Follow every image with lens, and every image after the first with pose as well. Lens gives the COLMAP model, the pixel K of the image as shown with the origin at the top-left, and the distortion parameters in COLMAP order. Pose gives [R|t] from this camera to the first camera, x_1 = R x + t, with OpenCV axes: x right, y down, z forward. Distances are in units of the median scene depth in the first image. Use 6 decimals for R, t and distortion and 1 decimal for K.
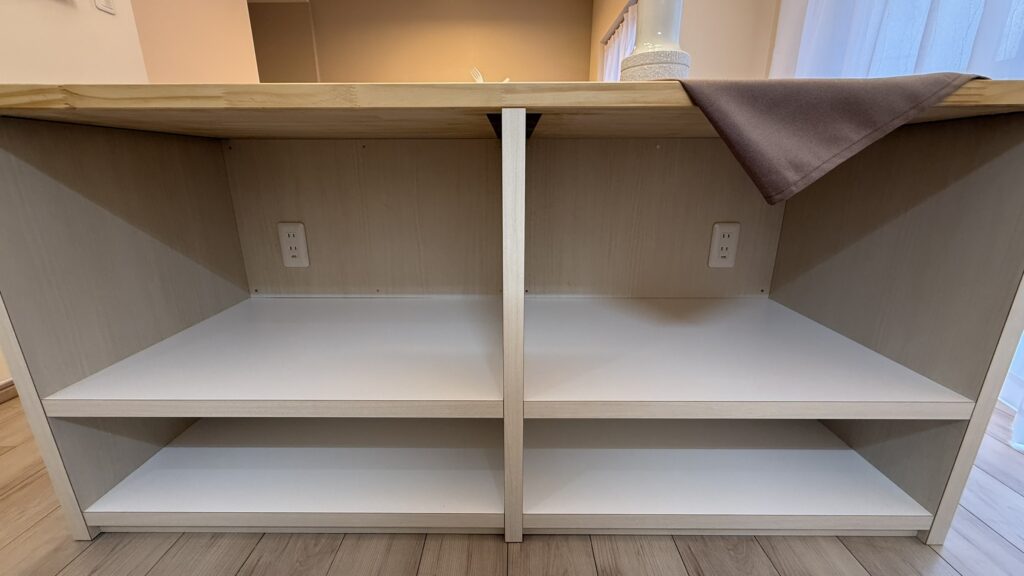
lens RADIAL K [[413.2, 0, 512.0], [0, 413.2, 288.0], [0, 0, 1]] dist [-0.000759, 0.000104]
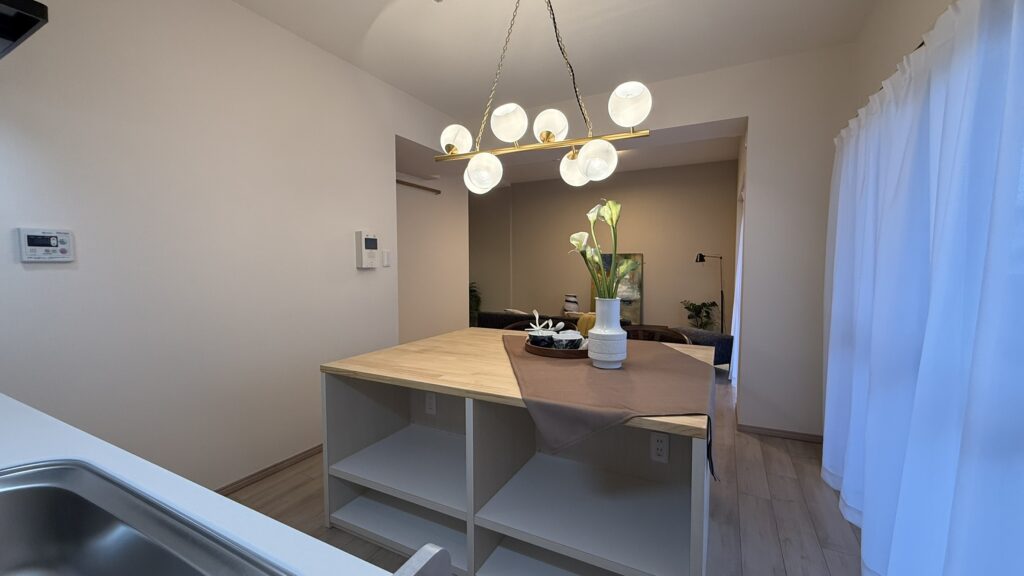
lens RADIAL K [[407.5, 0, 509.1], [0, 407.5, 292.4], [0, 0, 1]] dist [-0.001179, -0.000063]
pose [[0.889891, 0.030051, -0.455183, 0.936980], [-0.127737, 0.974325, -0.185402, -0.420259], [0.437925, 0.223131, 0.870881, -0.903355]]
